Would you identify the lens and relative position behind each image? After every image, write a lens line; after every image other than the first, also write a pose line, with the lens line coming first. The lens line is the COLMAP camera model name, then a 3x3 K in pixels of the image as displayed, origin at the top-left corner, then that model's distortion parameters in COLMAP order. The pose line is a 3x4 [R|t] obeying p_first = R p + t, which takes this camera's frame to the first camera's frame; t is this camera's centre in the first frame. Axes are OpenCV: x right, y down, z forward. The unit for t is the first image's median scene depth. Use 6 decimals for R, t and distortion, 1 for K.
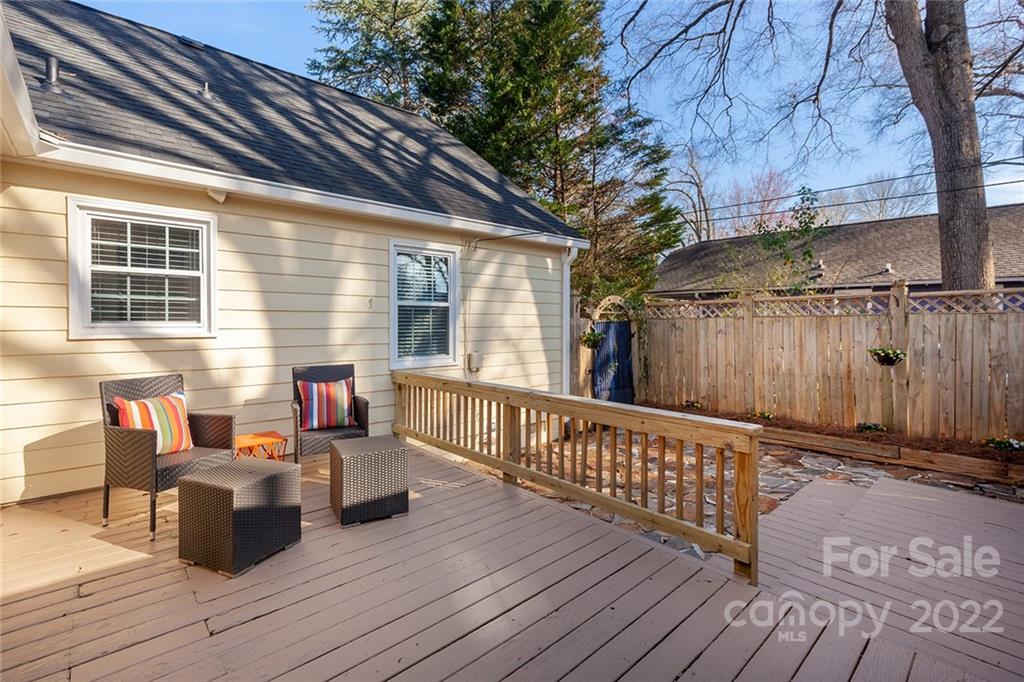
lens RADIAL K [[460.6, 0, 515.8], [0, 460.6, 335.0], [0, 0, 1]] dist [0.002555, -0.004073]
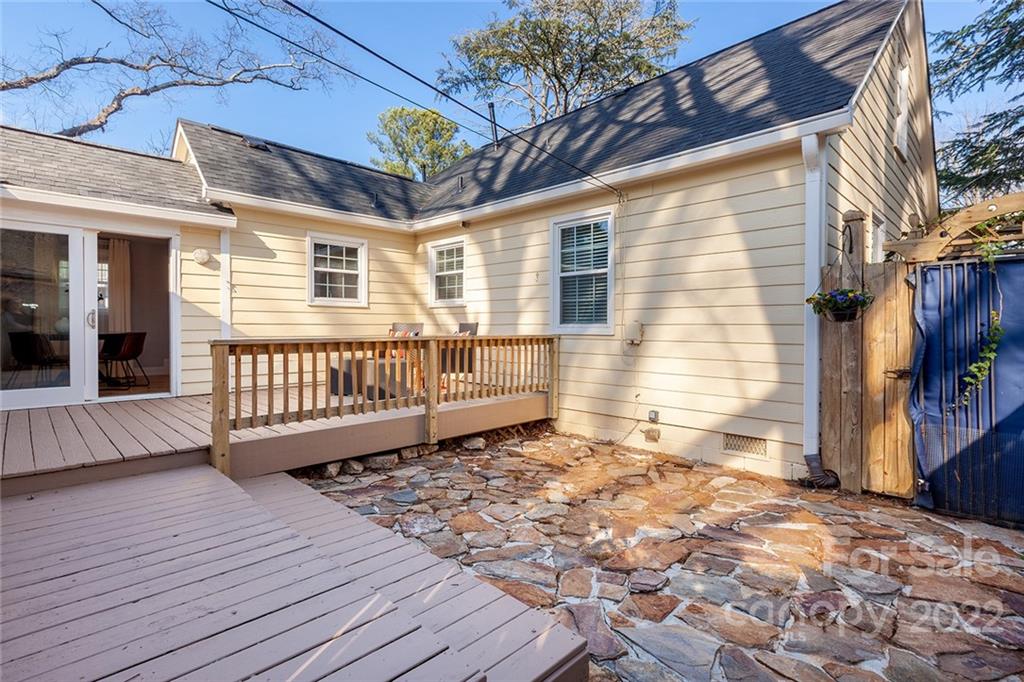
lens RADIAL K [[493.9, 0, 497.3], [0, 493.9, 336.1], [0, 0, 1]] dist [0.000984, 0.000039]
pose [[0.028974, 0.020014, -0.999380, 0.771770], [-0.026541, 0.999462, 0.019246, 0.049388], [0.999228, 0.025967, 0.029489, 0.677640]]
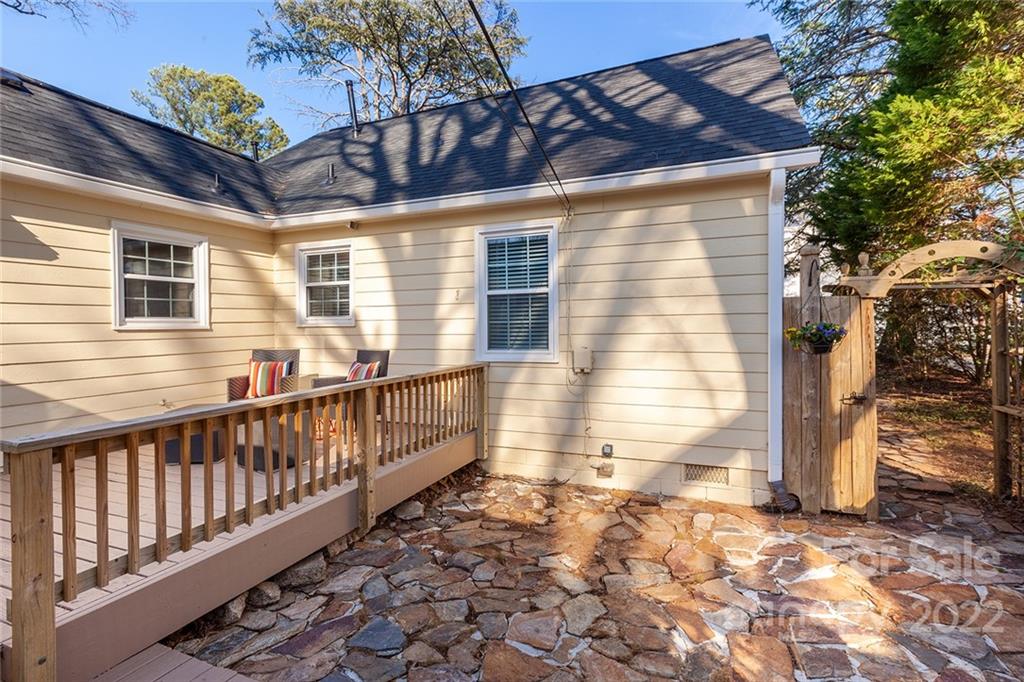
lens RADIAL K [[492.1, 0, 513.4], [0, 492.1, 330.8], [0, 0, 1]] dist [0.001883, -0.000413]
pose [[0.426489, 0.010107, -0.904436, 0.577421], [-0.008586, 0.999938, 0.007126, 0.002413], [0.904452, 0.004726, 0.426549, 0.506633]]
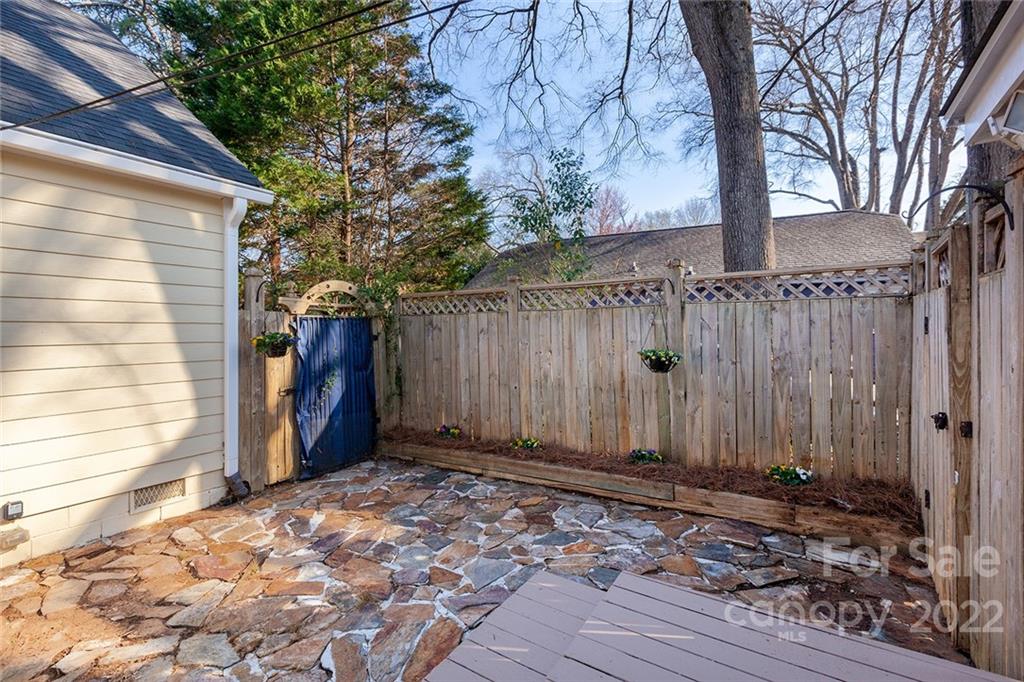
lens RADIAL K [[462.1, 0, 510.3], [0, 462.1, 338.2], [0, 0, 1]] dist [-0.000785, -0.000222]
pose [[0.960149, -0.009925, 0.279311, 0.332872], [0.012465, 0.999896, -0.007318, 0.012330], [-0.279209, 0.010507, 0.960173, 0.320475]]
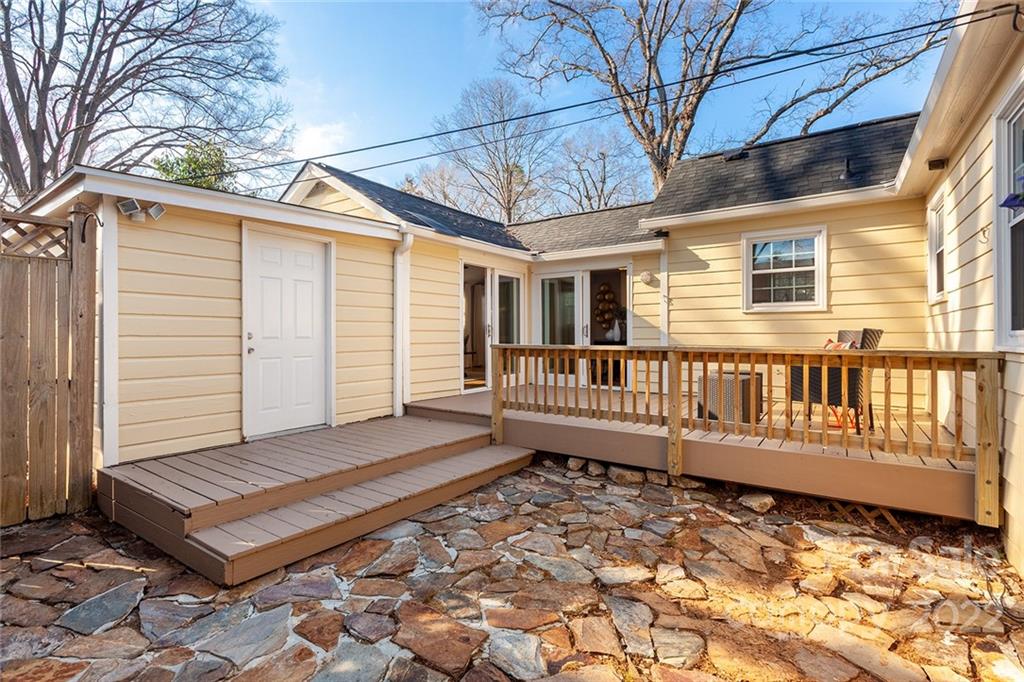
lens RADIAL K [[472.9, 0, 490.9], [0, 472.9, 335.3], [0, 0, 1]] dist [0.004433, 0.000193]
pose [[-0.981369, 0.001052, -0.192128, 0.344792], [-0.003793, 0.999684, 0.024850, 0.037089], [0.192094, 0.025115, -0.981055, 1.172775]]
